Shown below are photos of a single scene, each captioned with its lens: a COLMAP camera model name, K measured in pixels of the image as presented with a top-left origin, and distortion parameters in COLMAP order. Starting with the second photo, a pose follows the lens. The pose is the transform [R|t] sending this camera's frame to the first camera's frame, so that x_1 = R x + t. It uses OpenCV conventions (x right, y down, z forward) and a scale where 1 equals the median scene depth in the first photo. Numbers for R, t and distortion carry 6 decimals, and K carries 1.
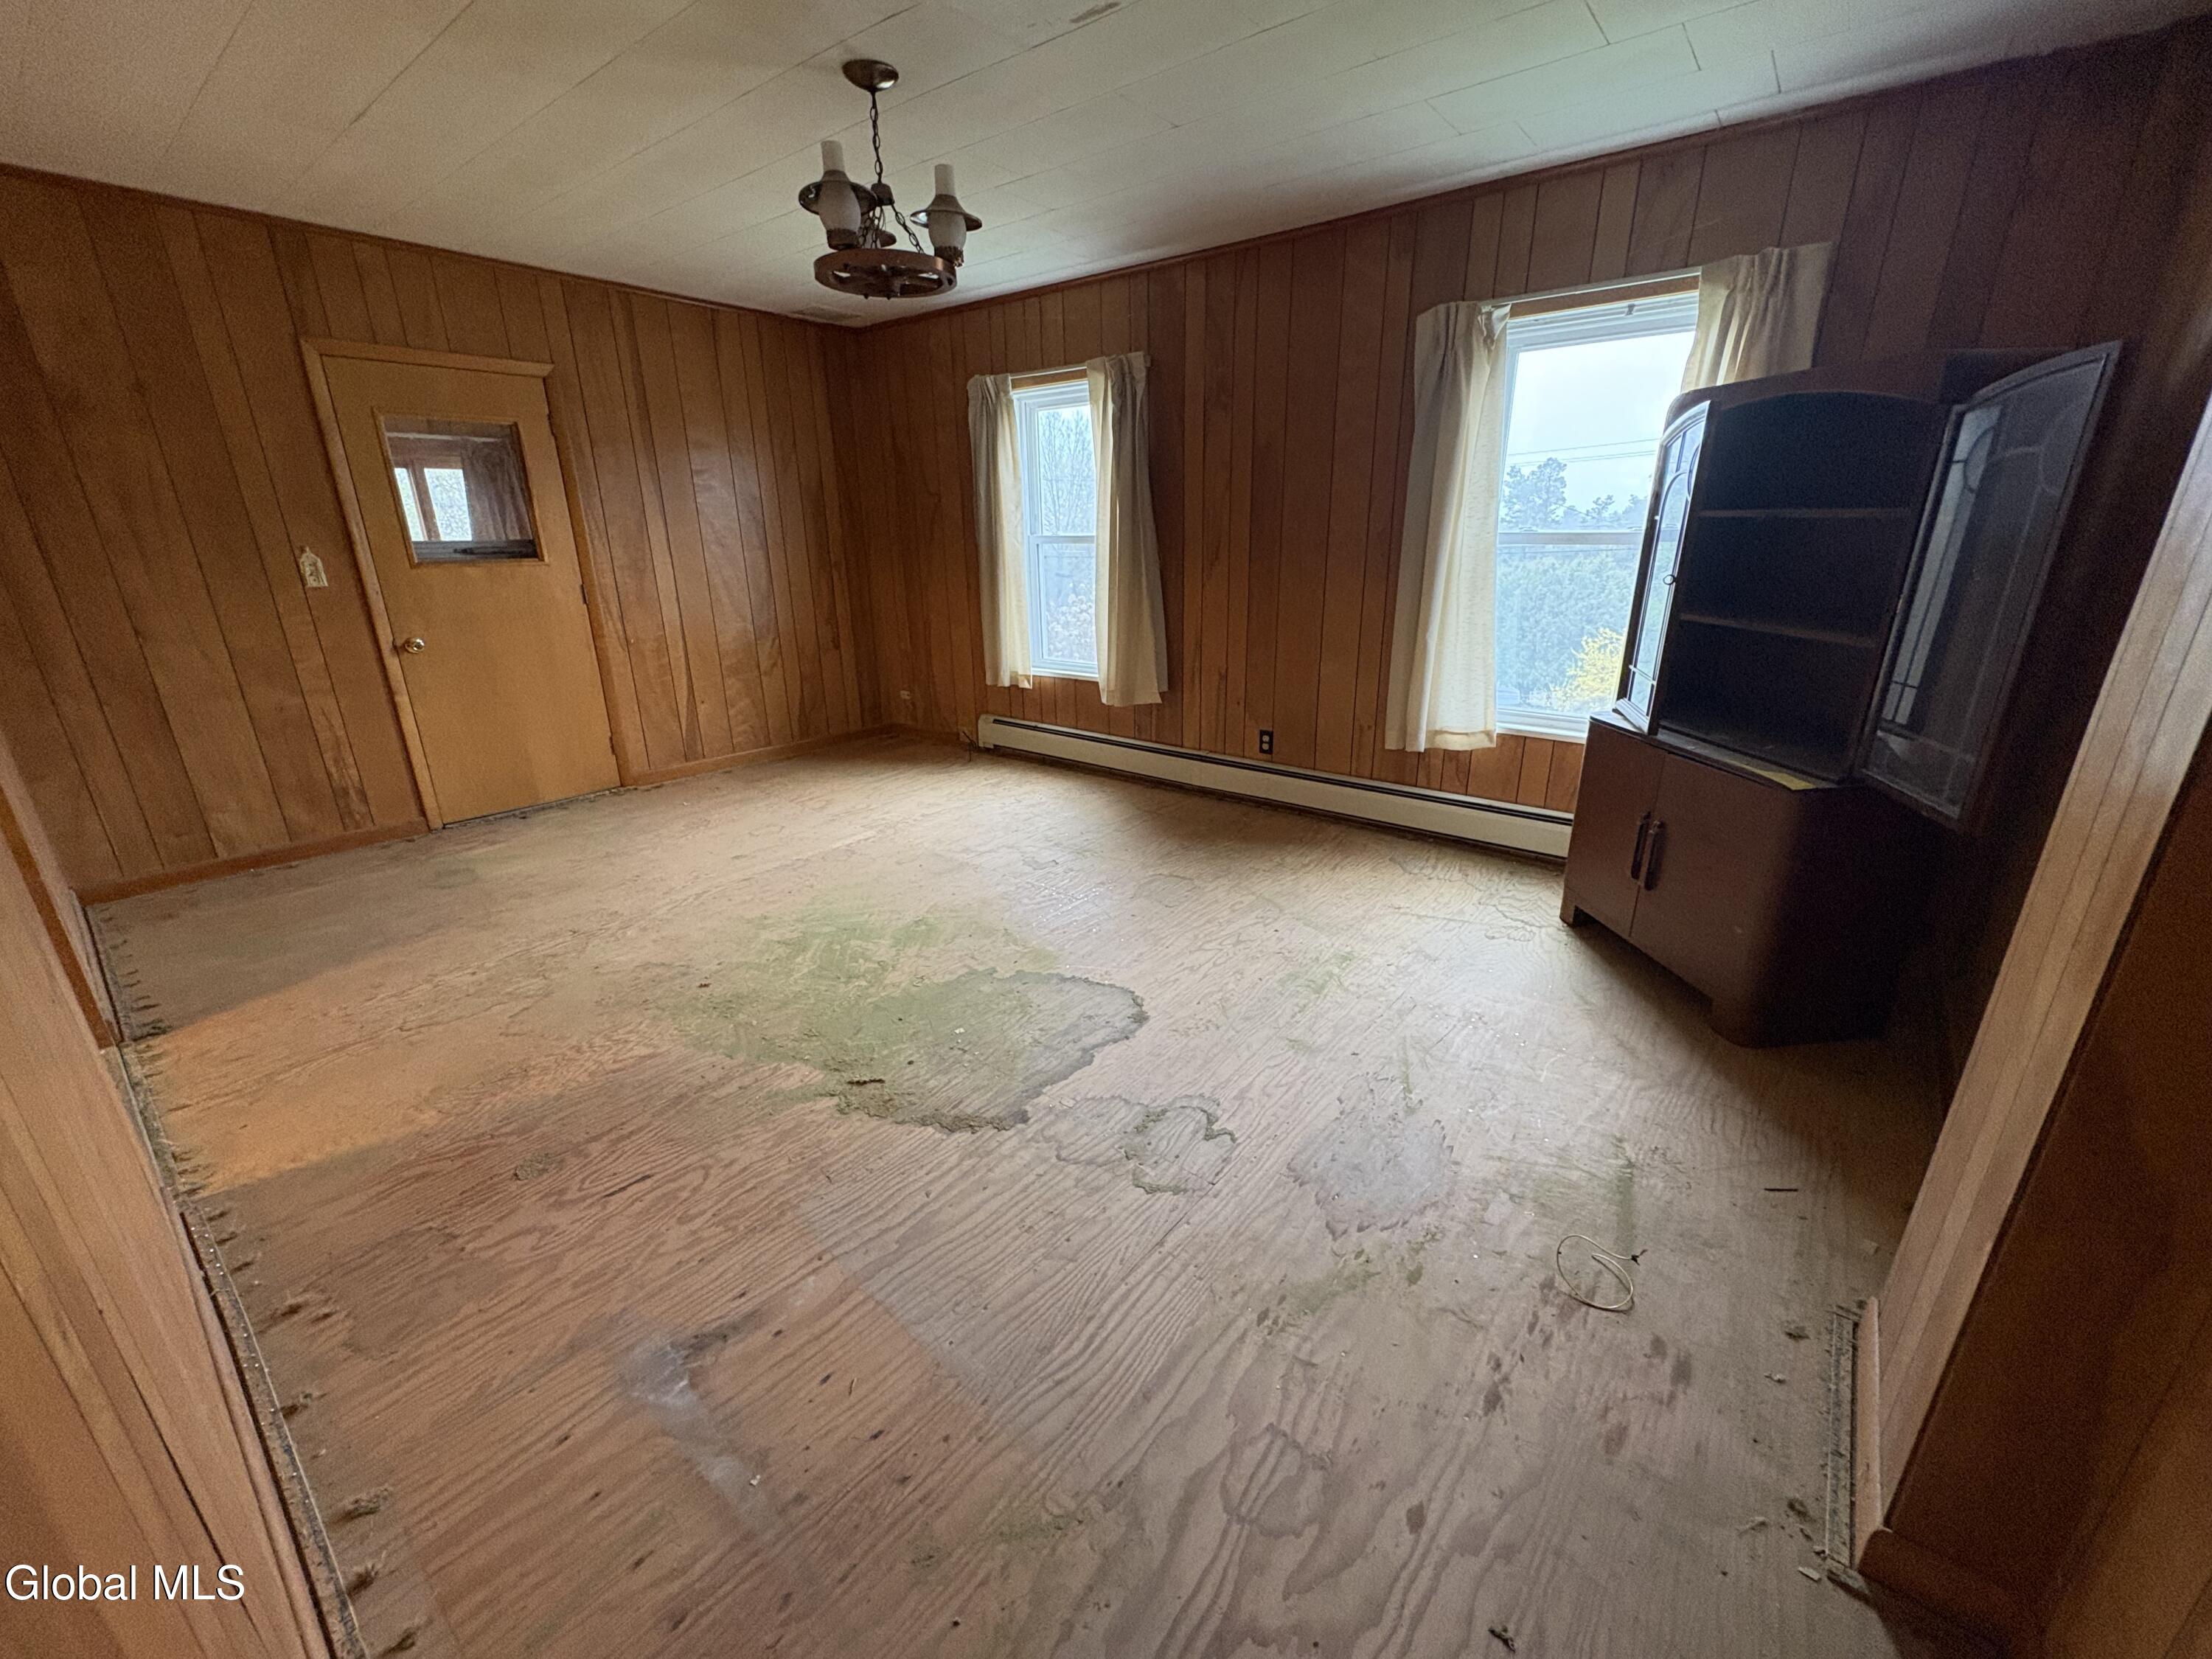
lens RADIAL K [[878.9, 0, 1108.7], [0, 878.9, 830.0], [0, 0, 1]] dist [-0.000381, 0.000393]
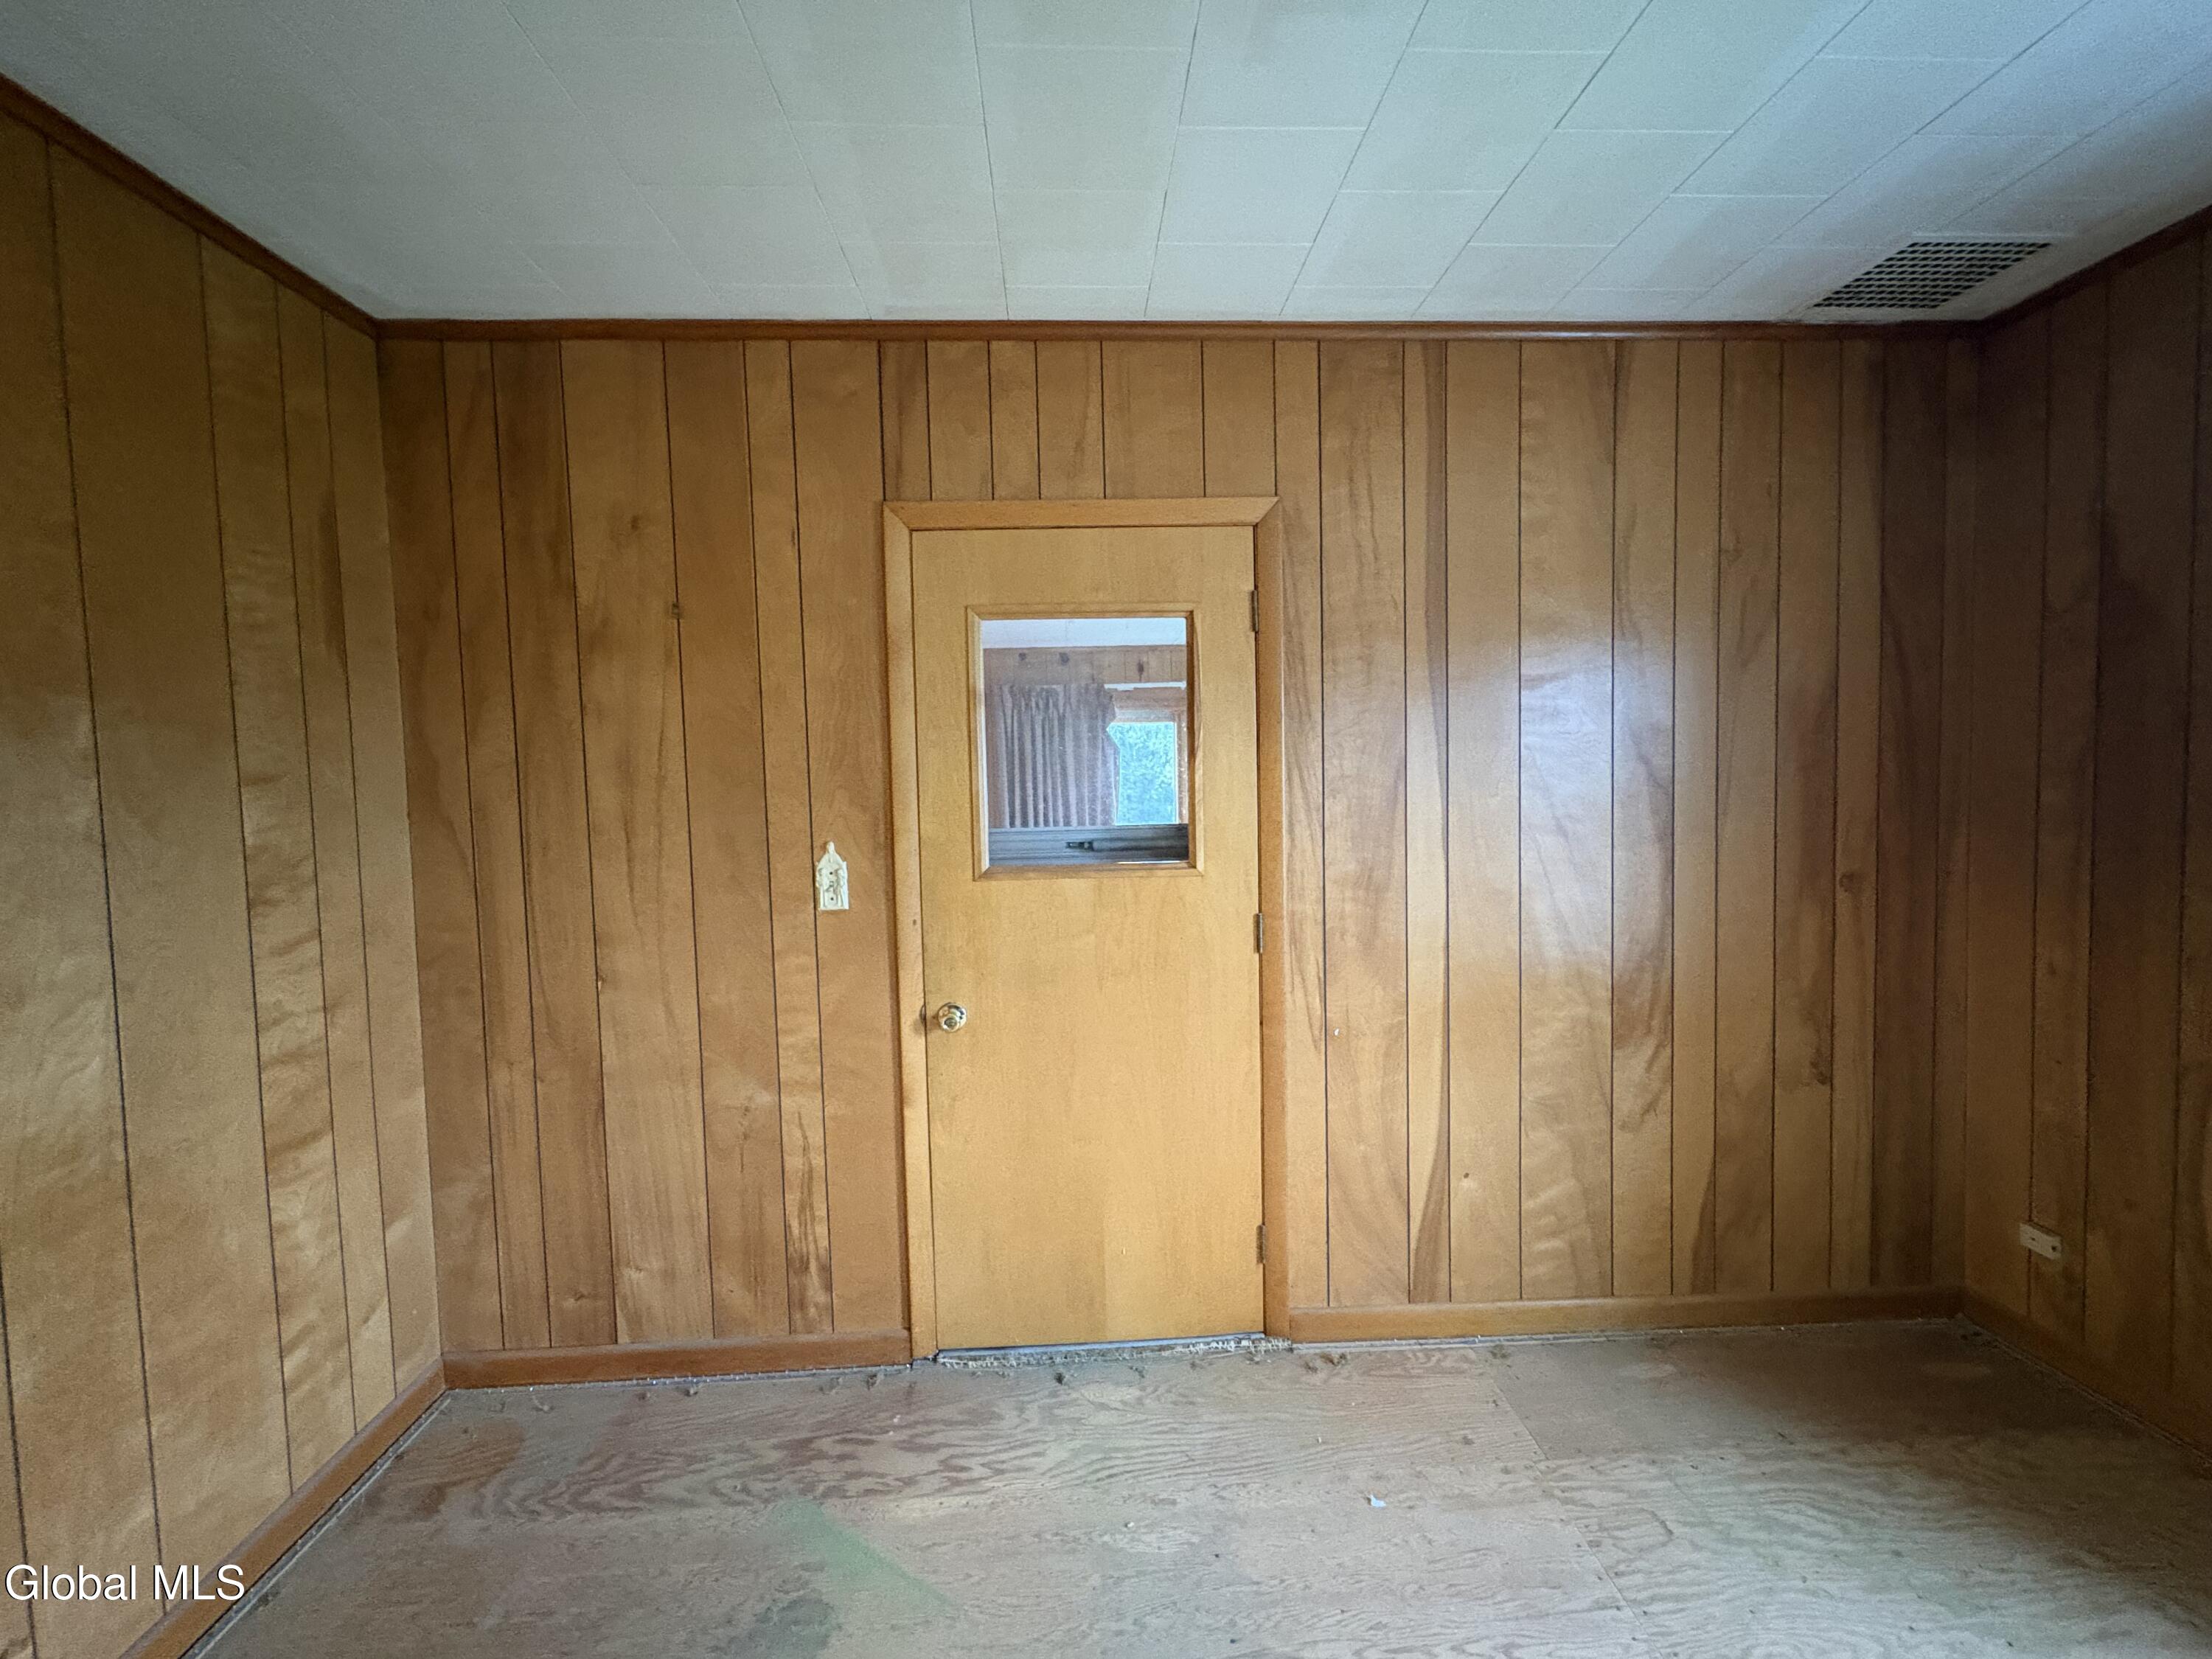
lens RADIAL K [[878.9, 0, 1105.1], [0, 878.9, 830.2], [0, 0, 1]] dist [-0.000381, 0.000393]
pose [[0.666960, 0.029693, -0.744502, -0.313153], [-0.223702, 0.961088, -0.162072, -0.239506], [0.710720, 0.274642, 0.647649, 0.649480]]
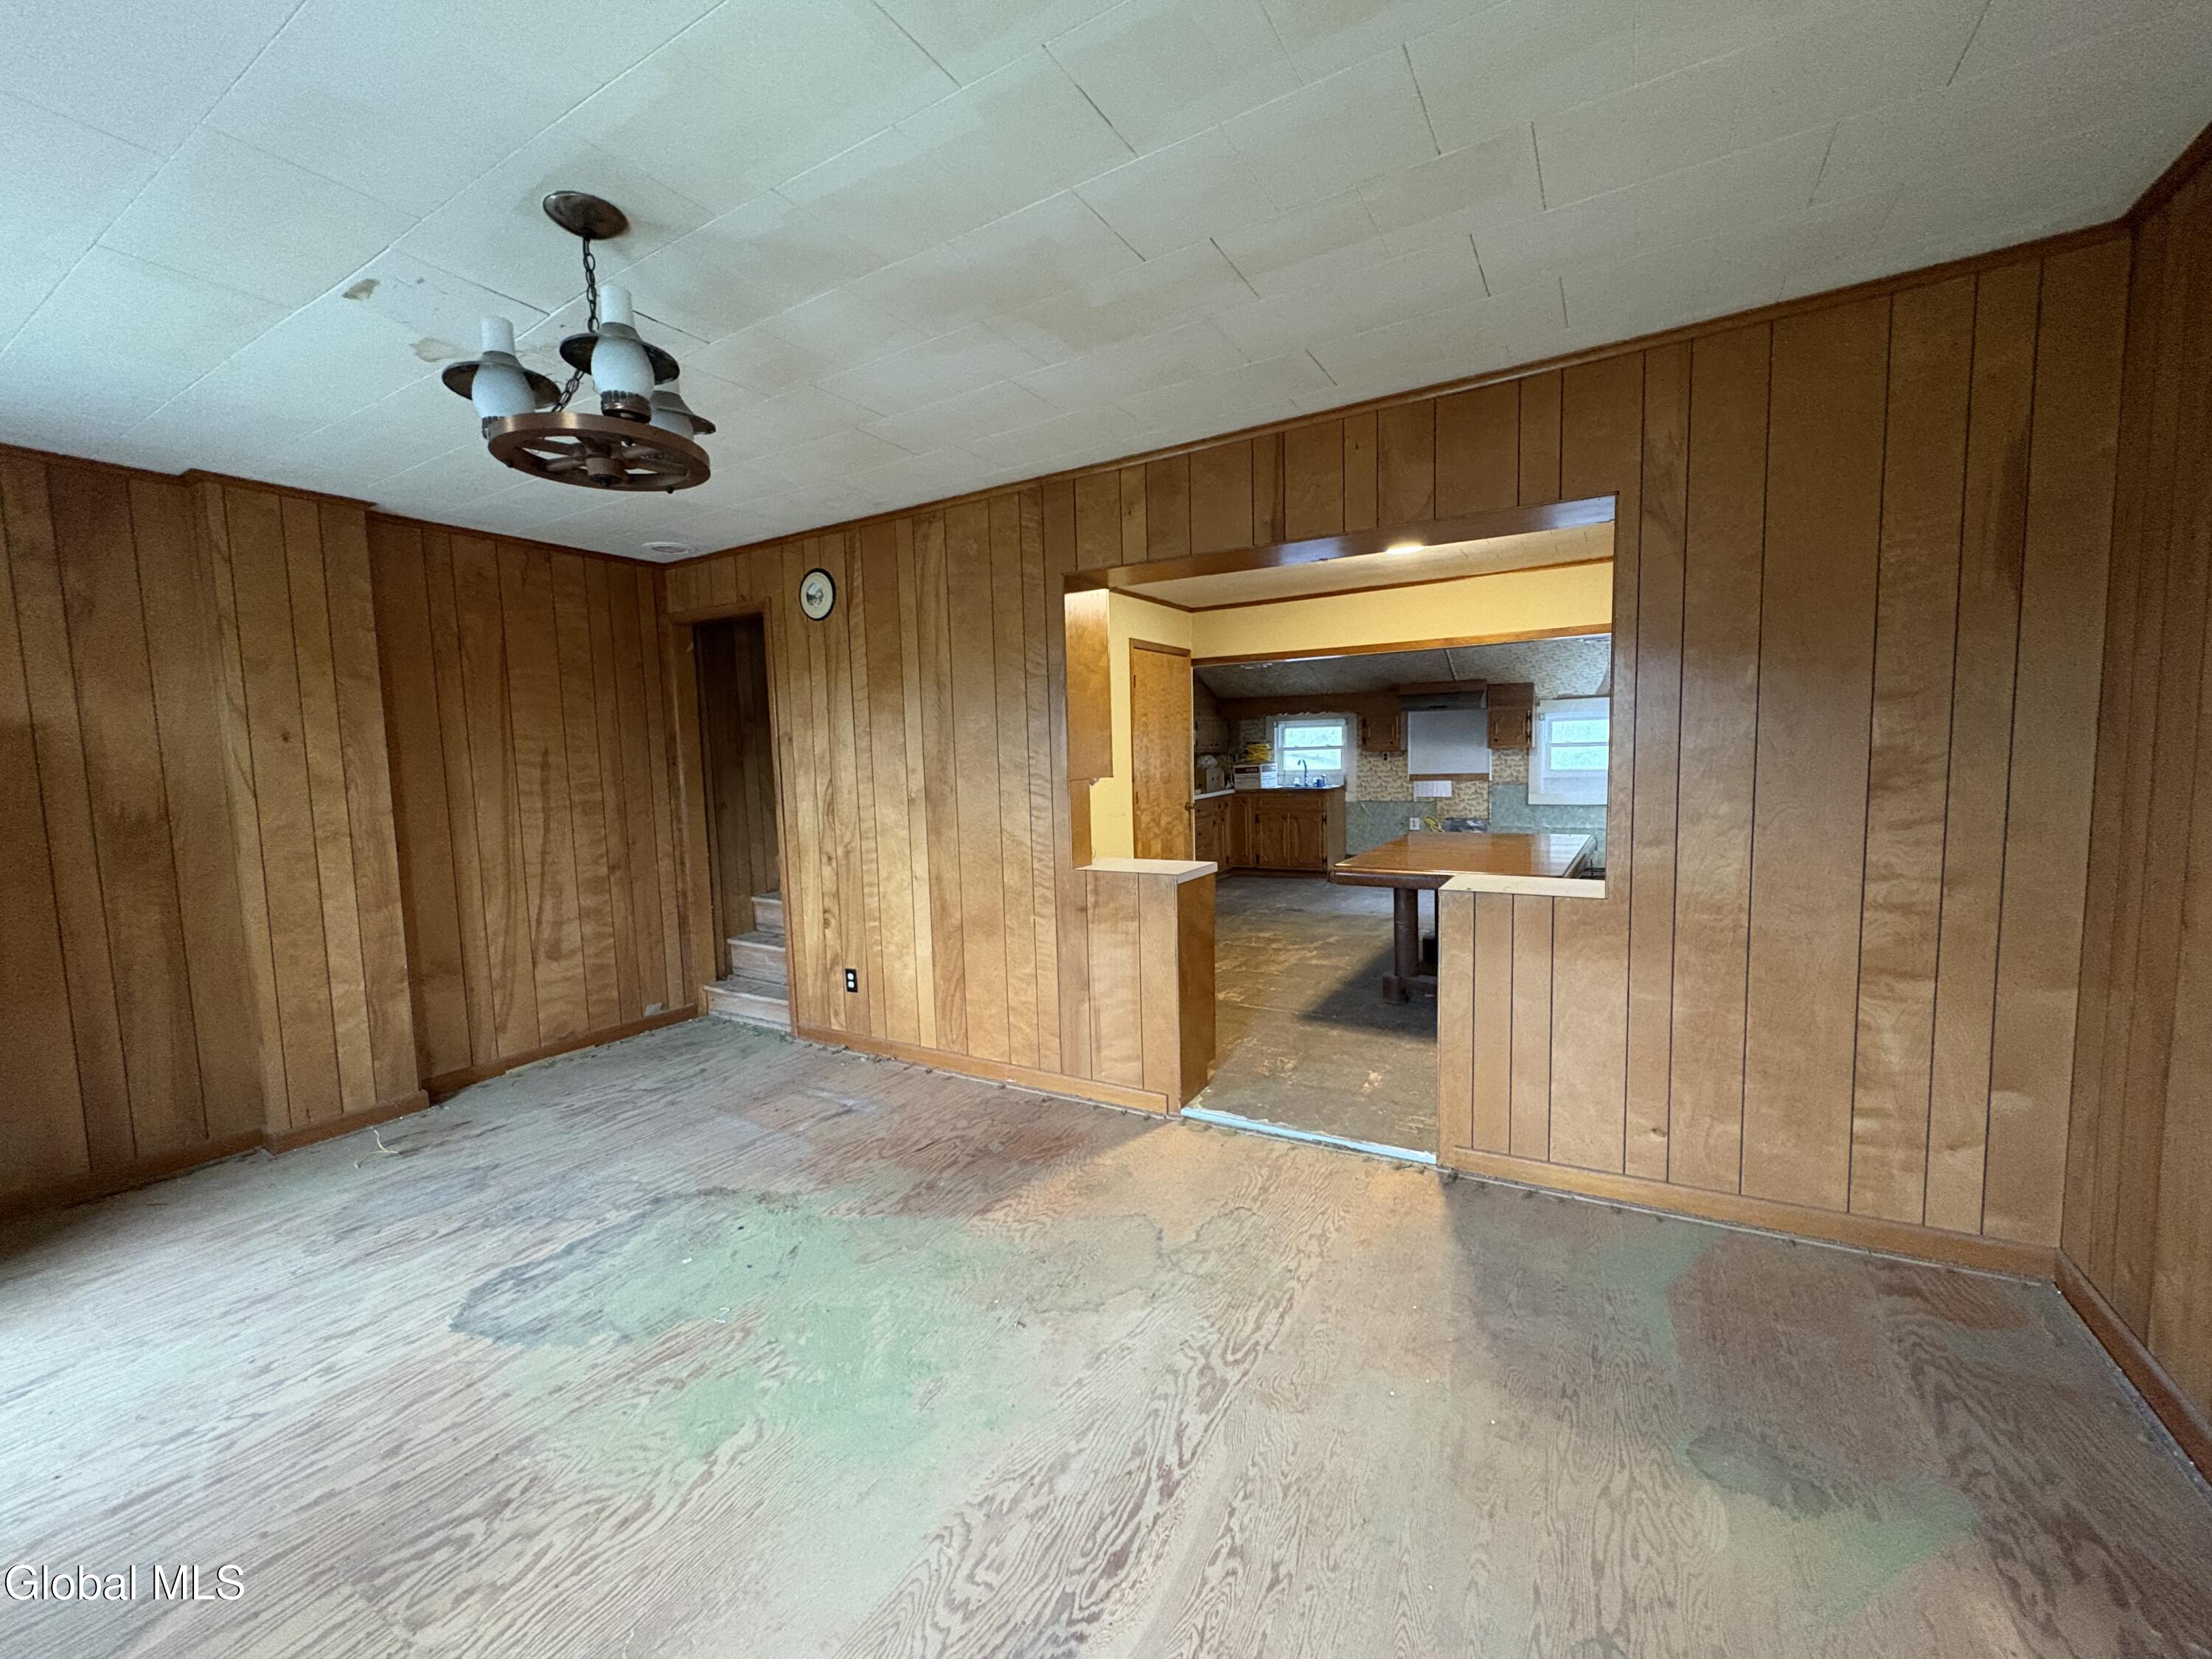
lens RADIAL K [[878.9, 0, 1102.0], [0, 878.9, 830.2], [0, 0, 1]] dist [-0.000381, 0.000393]
pose [[-0.988825, 0.052701, -0.139457, -0.314309], [-0.008835, 0.913074, 0.407698, -0.378886], [0.148821, 0.404373, -0.902405, 1.070959]]
